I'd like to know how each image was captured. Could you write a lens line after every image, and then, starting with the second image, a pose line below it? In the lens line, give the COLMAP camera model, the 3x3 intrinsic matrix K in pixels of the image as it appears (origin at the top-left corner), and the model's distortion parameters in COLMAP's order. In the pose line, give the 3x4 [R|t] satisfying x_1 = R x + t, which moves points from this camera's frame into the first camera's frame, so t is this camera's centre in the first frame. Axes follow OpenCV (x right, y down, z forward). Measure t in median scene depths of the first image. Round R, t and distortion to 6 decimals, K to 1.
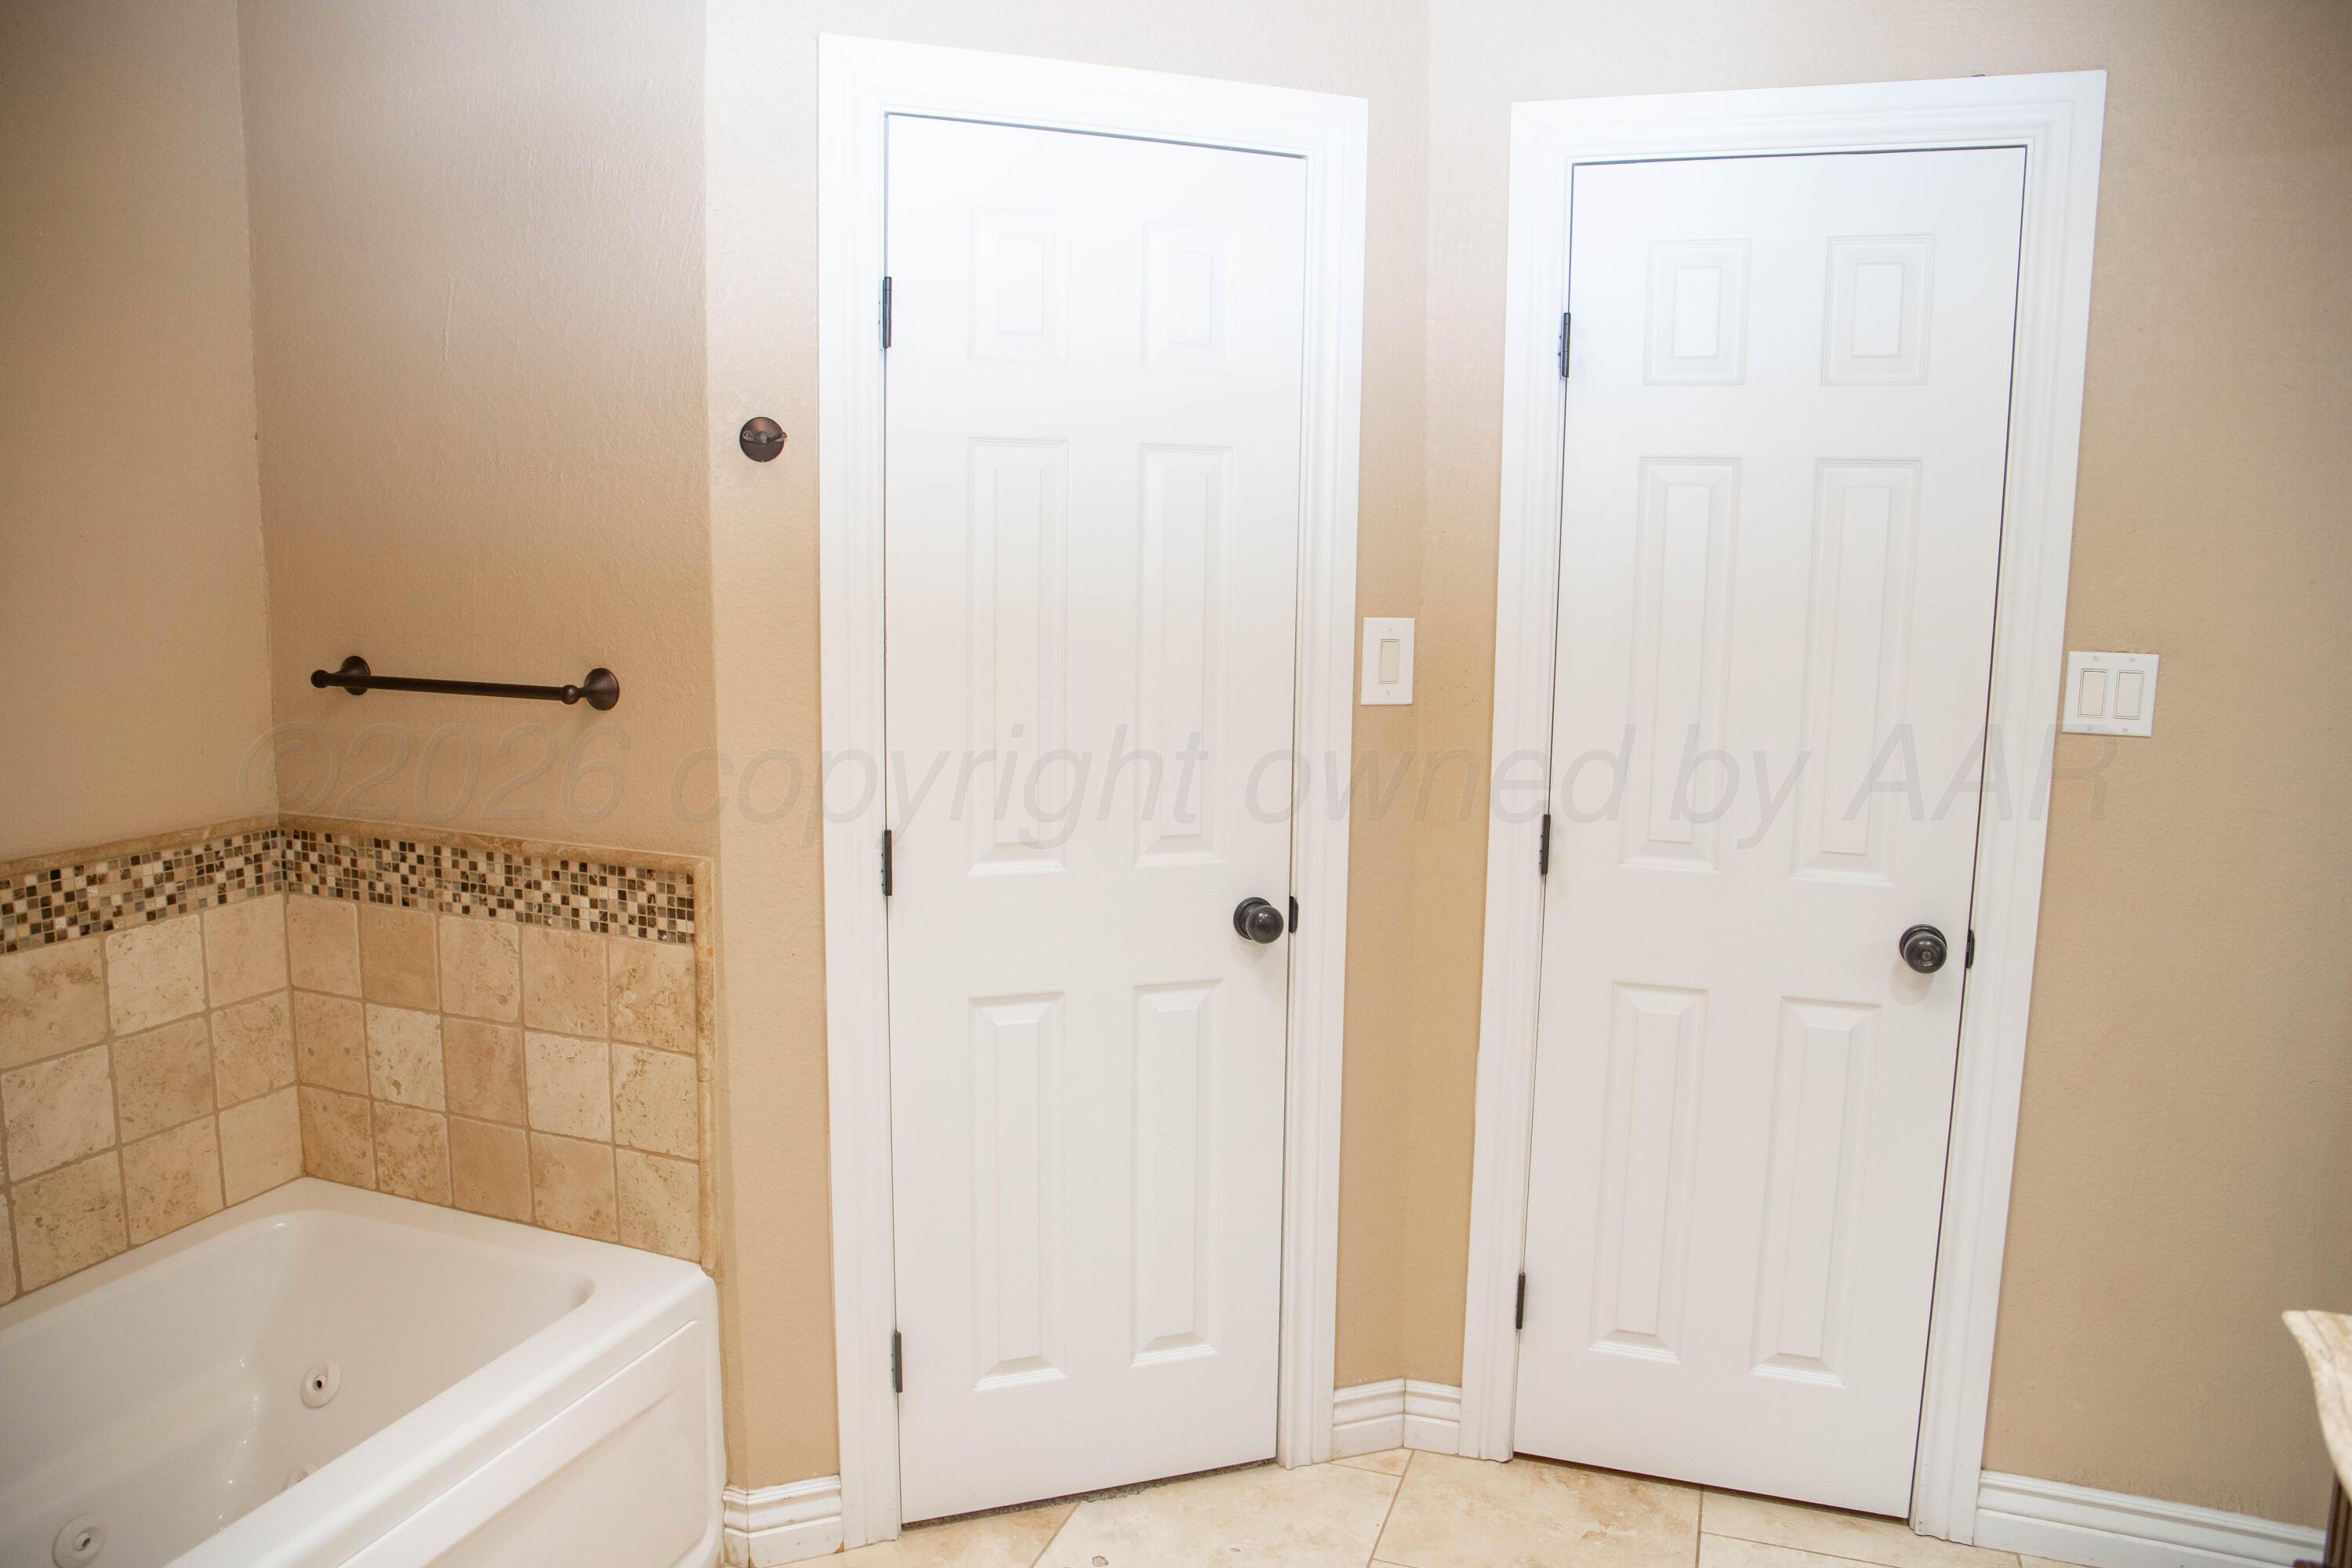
lens RADIAL K [[1601.9, 0, 1175.5], [0, 1601.9, 784.4], [0, 0, 1]] dist [-0.070710, 0.010307]
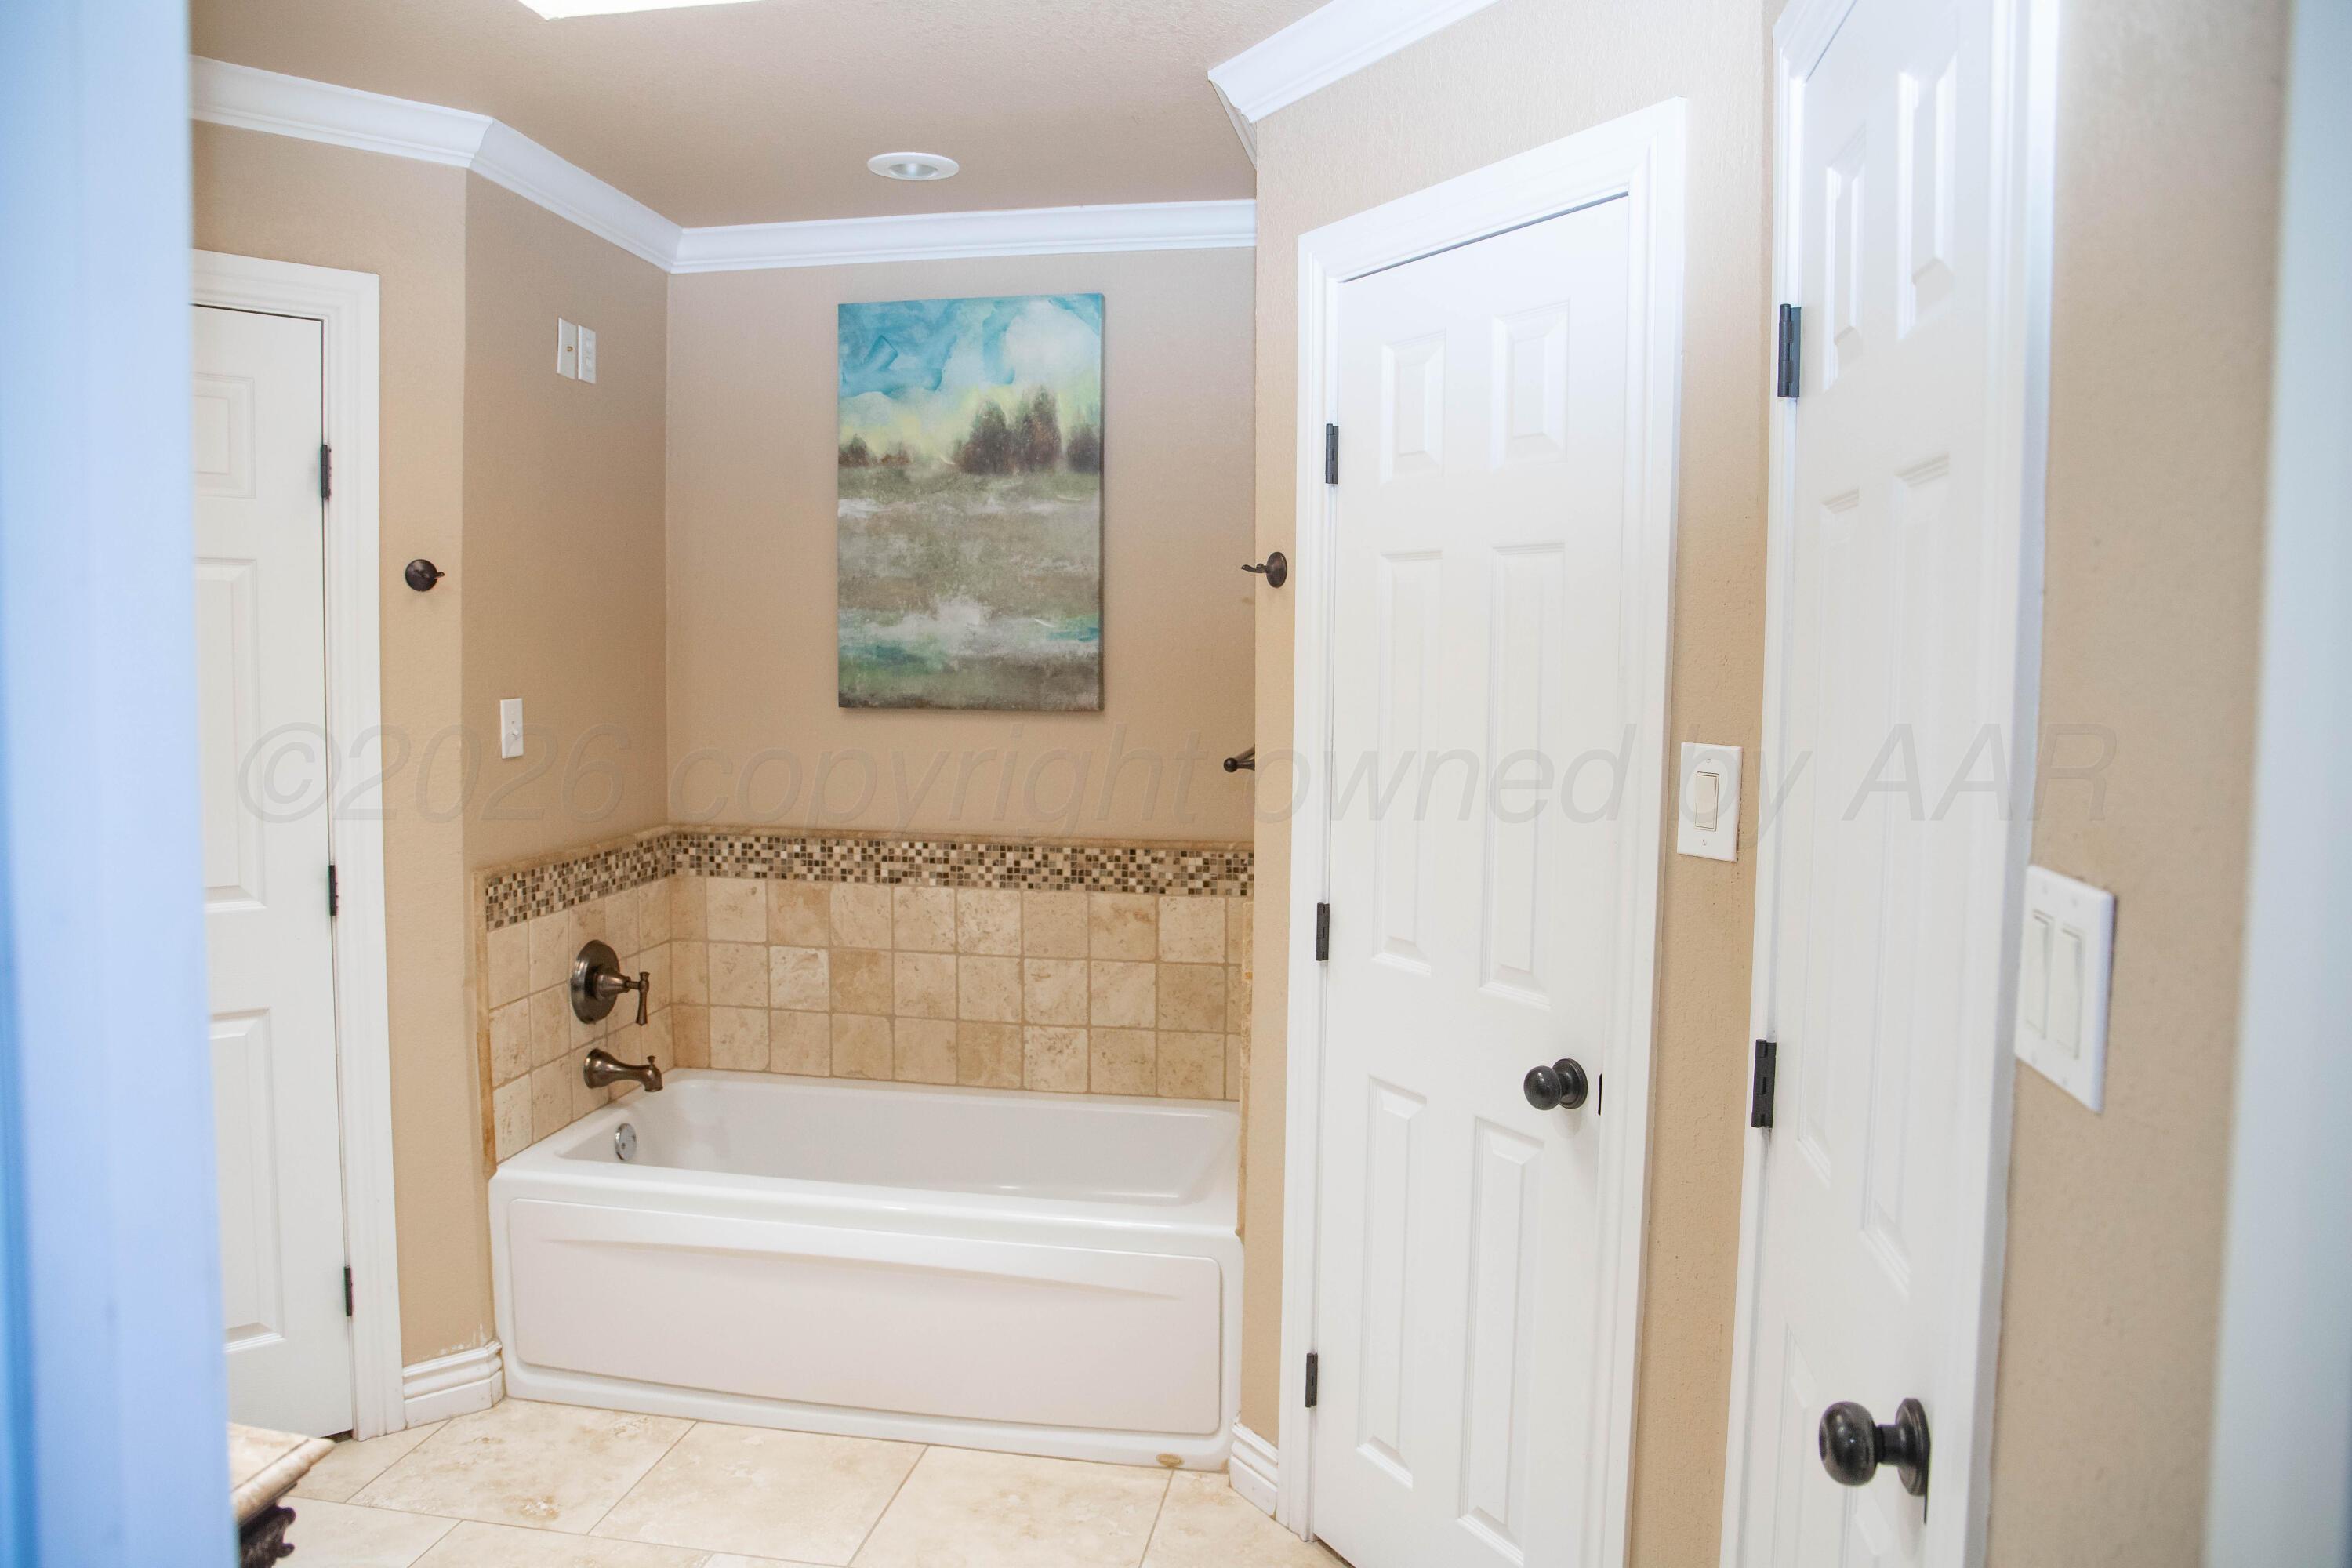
lens RADIAL K [[1601.9, 0, 1172.9], [0, 1601.9, 785.0], [0, 0, 1]] dist [-0.070710, 0.010307]
pose [[0.181279, 0.069003, -0.981008, 0.928120], [-0.144590, 0.988565, 0.042816, -0.089212], [0.972744, 0.134082, 0.189183, 0.678261]]
